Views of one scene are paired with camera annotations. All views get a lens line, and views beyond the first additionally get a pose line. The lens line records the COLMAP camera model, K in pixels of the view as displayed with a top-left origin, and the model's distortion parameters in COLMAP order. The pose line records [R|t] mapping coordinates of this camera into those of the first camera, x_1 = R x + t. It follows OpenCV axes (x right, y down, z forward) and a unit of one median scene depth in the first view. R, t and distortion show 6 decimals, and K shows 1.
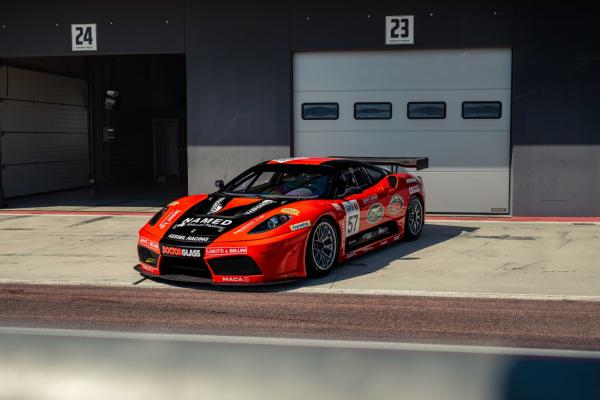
lens RADIAL K [[674.0, 0, 336.5], [0, 674.0, 199.9], [0, 0, 1]] dist [-0.000244, 0.000104]
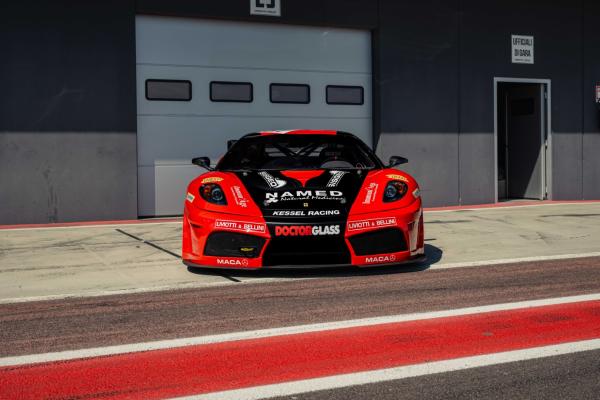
lens RADIAL K [[774.0, 0, 325.7], [0, 774.0, 199.8], [0, 0, 1]] dist [-0.001504, -0.000434]
pose [[0.841972, -0.034858, 0.538393, -0.383591], [0.060497, 0.997717, -0.030012, 0.039122], [-0.536118, 0.057841, 0.842159, 0.138553]]
